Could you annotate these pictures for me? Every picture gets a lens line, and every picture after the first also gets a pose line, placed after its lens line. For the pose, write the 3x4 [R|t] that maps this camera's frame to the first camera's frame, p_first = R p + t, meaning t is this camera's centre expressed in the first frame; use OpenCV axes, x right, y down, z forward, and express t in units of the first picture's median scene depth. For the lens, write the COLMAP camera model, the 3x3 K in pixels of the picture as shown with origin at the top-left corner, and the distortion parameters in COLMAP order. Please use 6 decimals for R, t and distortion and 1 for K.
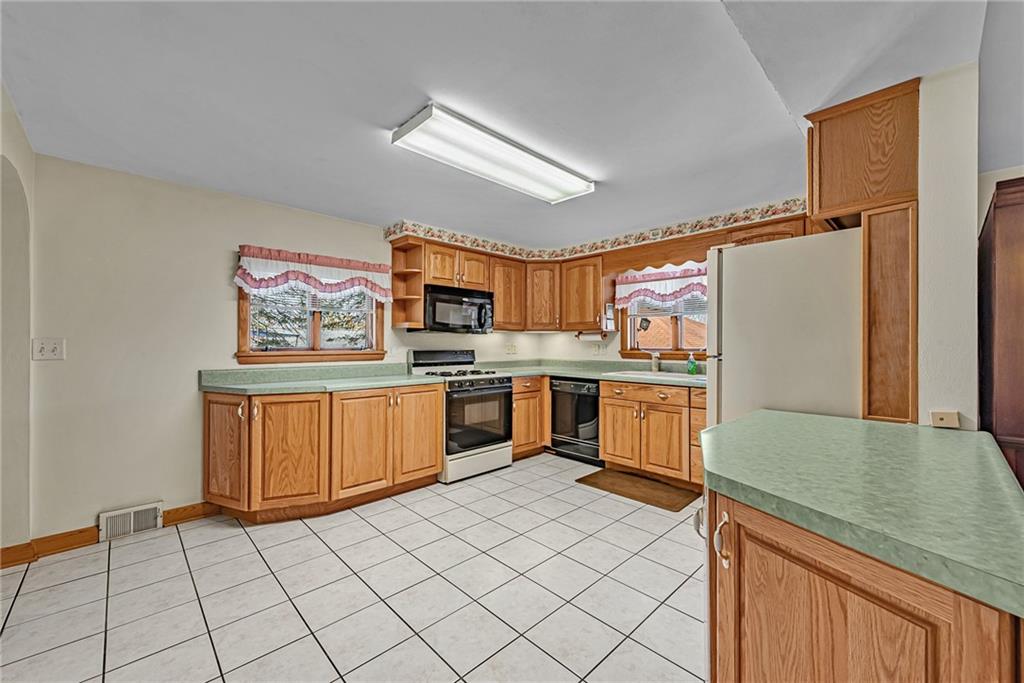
lens RADIAL K [[409.6, 0, 505.3], [0, 409.6, 344.4], [0, 0, 1]] dist [0.012347, -0.003017]
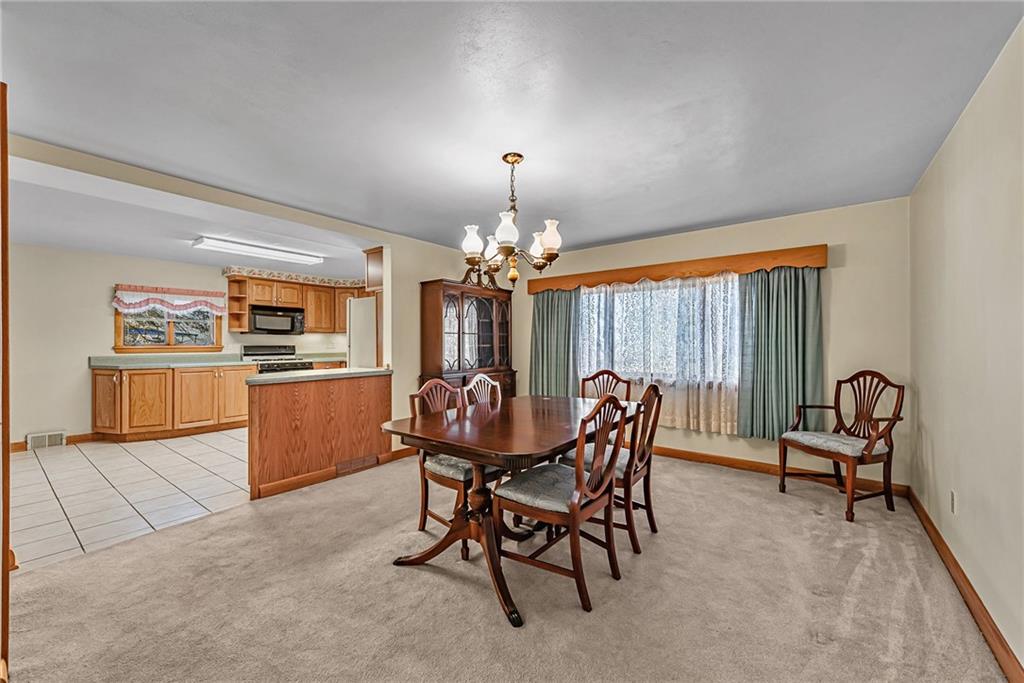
lens RADIAL K [[409.6, 0, 505.7], [0, 409.6, 345.2], [0, 0, 1]] dist [0.012347, -0.003017]
pose [[0.989565, -0.001181, 0.144084, 0.569954], [0.000132, 0.999973, 0.007283, 0.001685], [-0.144089, -0.007188, 0.989539, -0.748537]]
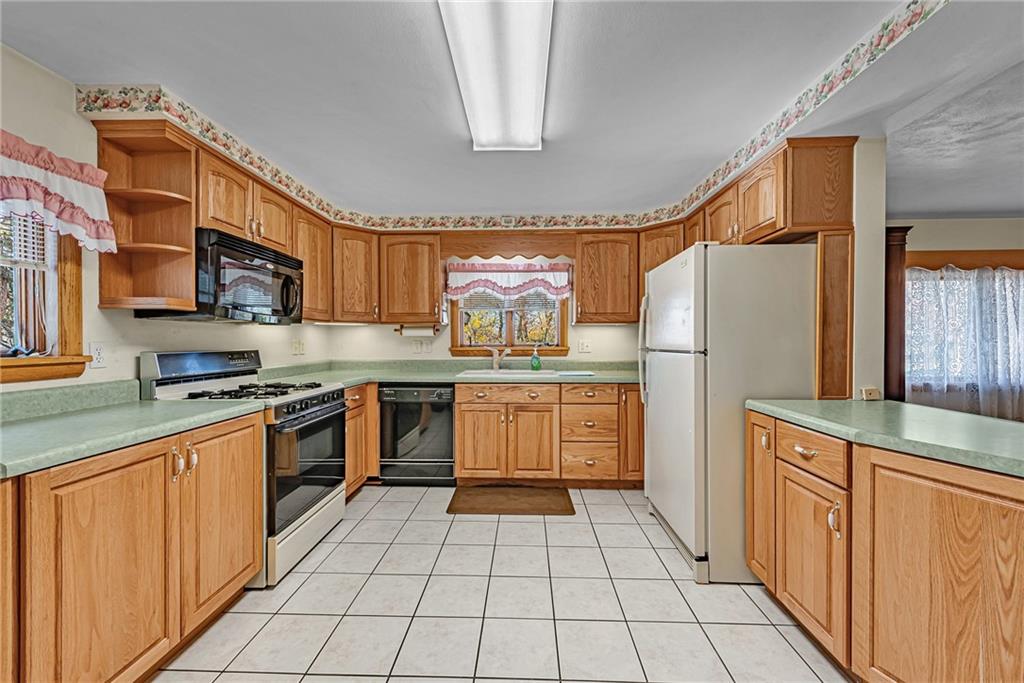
lens RADIAL K [[409.6, 0, 517.2], [0, 409.6, 343.8], [0, 0, 1]] dist [0.012347, -0.003017]
pose [[0.707834, -0.009562, 0.706314, -0.281858], [0.003606, 0.999944, 0.009923, -0.000951], [-0.706369, -0.004477, 0.707829, 0.333436]]
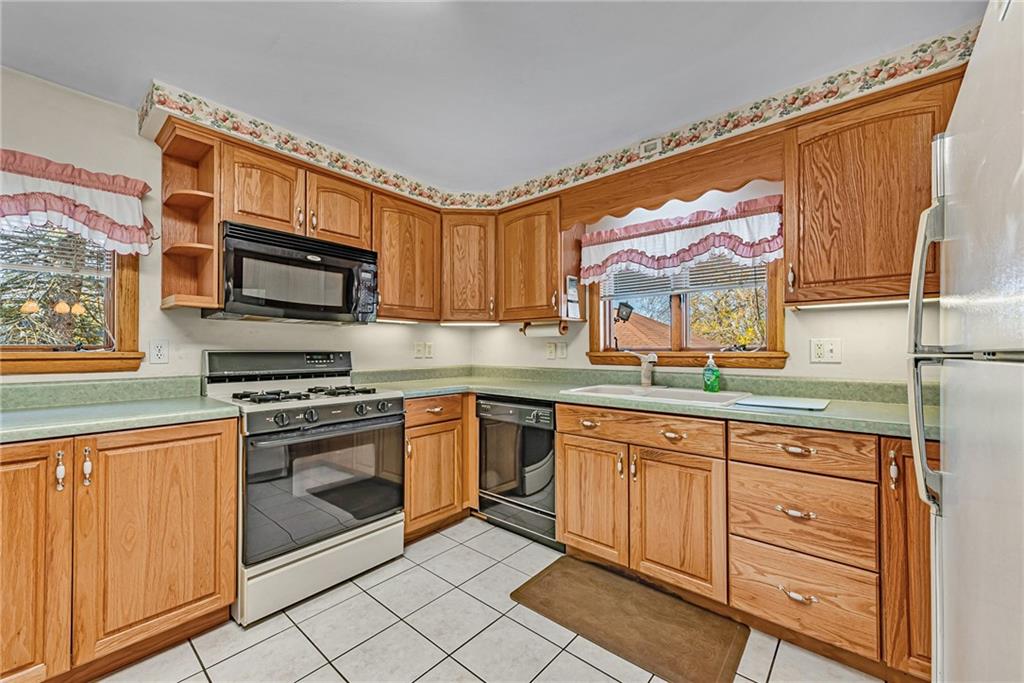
lens RADIAL K [[409.6, 0, 504.9], [0, 409.6, 347.6], [0, 0, 1]] dist [0.012347, -0.003017]
pose [[0.995894, -0.001932, 0.090503, 0.112130], [0.002557, 0.999974, -0.006796, 0.014520], [-0.090488, 0.007000, 0.995873, 0.453766]]
